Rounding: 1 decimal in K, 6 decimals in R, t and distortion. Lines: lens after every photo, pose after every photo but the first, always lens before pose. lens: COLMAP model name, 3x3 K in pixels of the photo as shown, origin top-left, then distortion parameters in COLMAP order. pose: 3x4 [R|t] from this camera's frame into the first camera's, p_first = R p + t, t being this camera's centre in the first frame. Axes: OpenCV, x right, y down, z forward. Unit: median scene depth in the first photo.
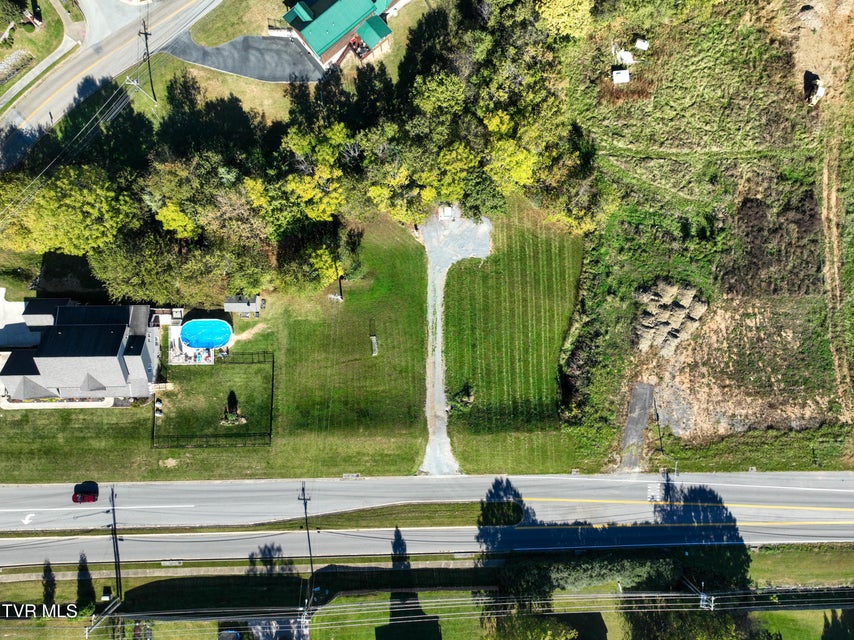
lens RADIAL K [[598.4, 0, 429.5], [0, 598.4, 311.4], [0, 0, 1]] dist [-0.000538, 0.015841]
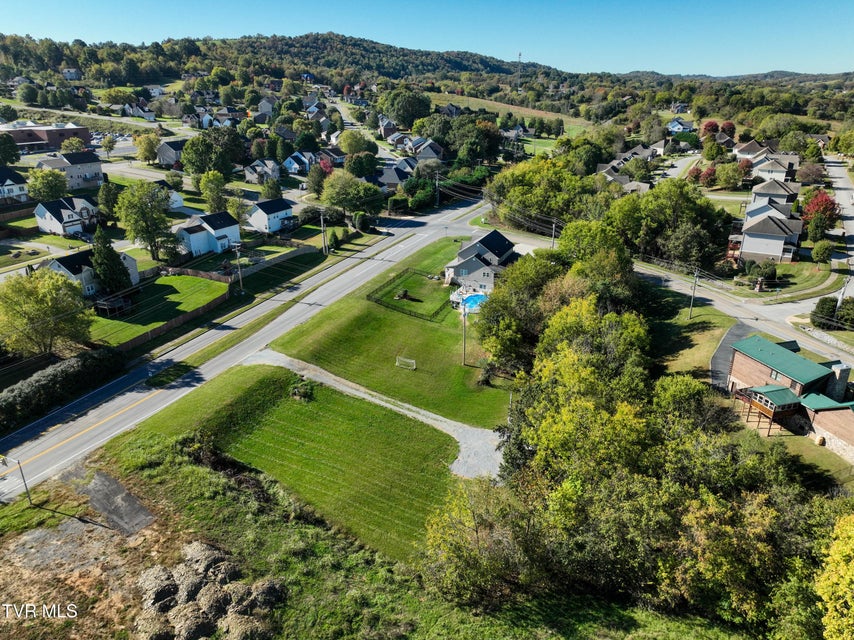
lens RADIAL K [[598.4, 0, 430.5], [0, 598.4, 318.0], [0, 0, 1]] dist [-0.000538, 0.015841]
pose [[-0.398610, 0.312630, -0.862191, 0.693908], [-0.917025, -0.122280, 0.379622, -0.333502], [0.013252, 0.941971, 0.335432, 0.629696]]
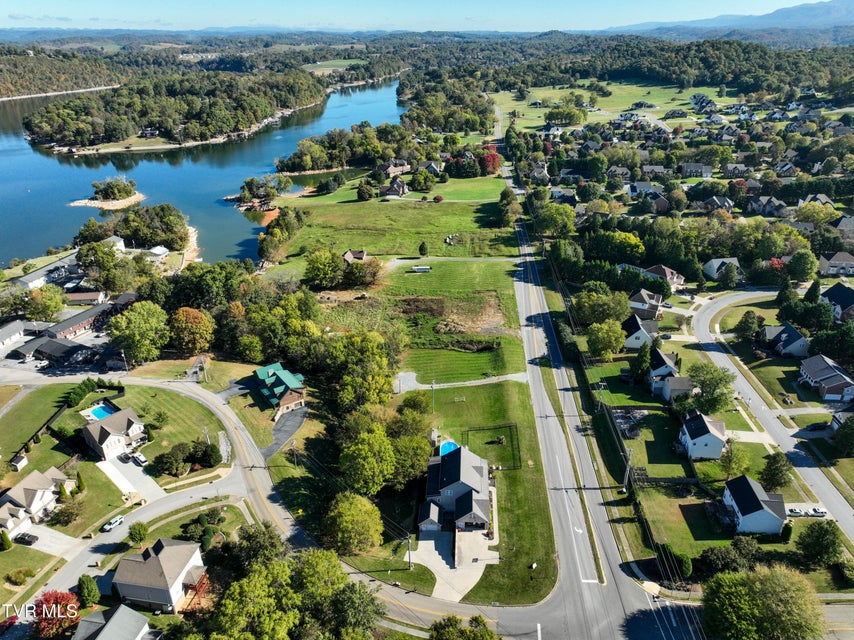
lens RADIAL K [[598.4, 0, 428.1], [0, 598.4, 318.1], [0, 0, 1]] dist [-0.000538, 0.015841]
pose [[0.078735, -0.449096, 0.890008, -1.633858], [0.996748, 0.050852, -0.062518, 0.062992], [-0.017182, 0.892035, 0.451639, -0.038382]]
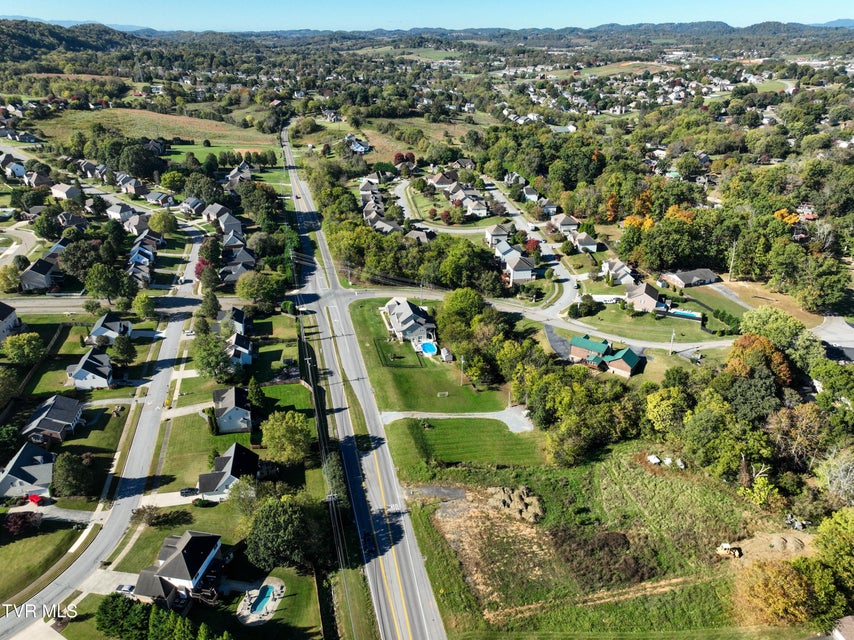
lens RADIAL K [[598.4, 0, 429.4], [0, 598.4, 318.7], [0, 0, 1]] dist [-0.000538, 0.015841]
pose [[0.233648, 0.397196, -0.887493, 1.467399], [-0.971694, 0.128175, -0.198451, 0.441938], [0.034930, 0.908739, 0.415901, 0.020420]]
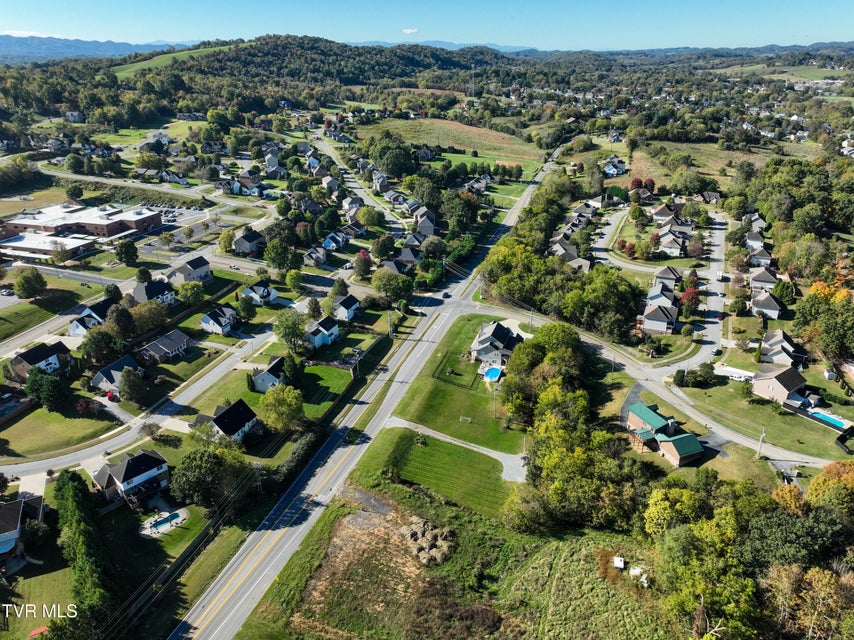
lens RADIAL K [[598.4, 0, 430.5], [0, 598.4, 317.5], [0, 0, 1]] dist [-0.000538, 0.015841]
pose [[-0.318634, 0.363228, -0.875521, 1.429118], [-0.947444, -0.094114, 0.305764, -0.370838], [0.028663, 0.926935, 0.374126, 0.041472]]
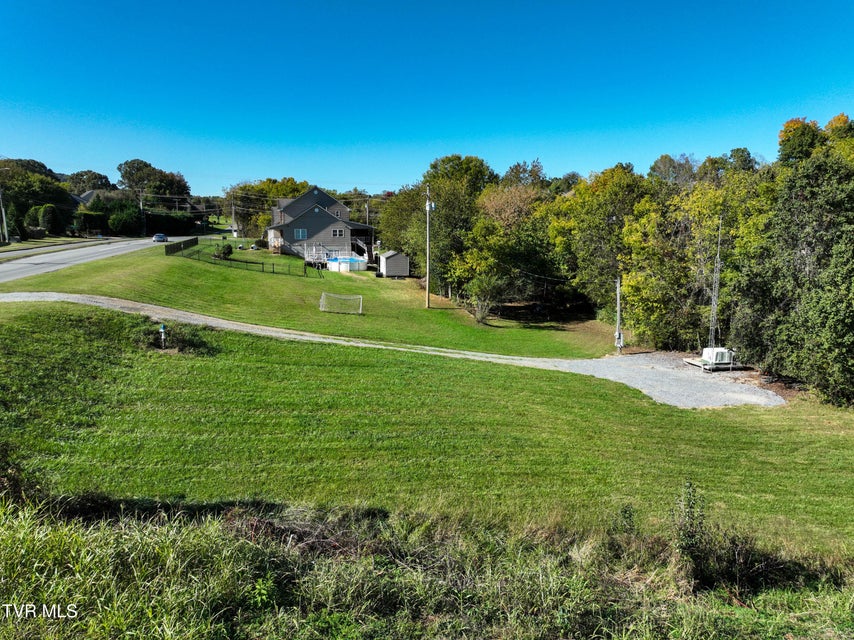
lens RADIAL K [[598.4, 0, 429.8], [0, 598.4, 320.3], [0, 0, 1]] dist [-0.000538, 0.015841]
pose [[0.195943, 0.135439, -0.971217, 0.371305], [-0.980316, 0.051539, -0.190592, 0.080861], [0.024242, 0.989444, 0.142872, 0.966586]]
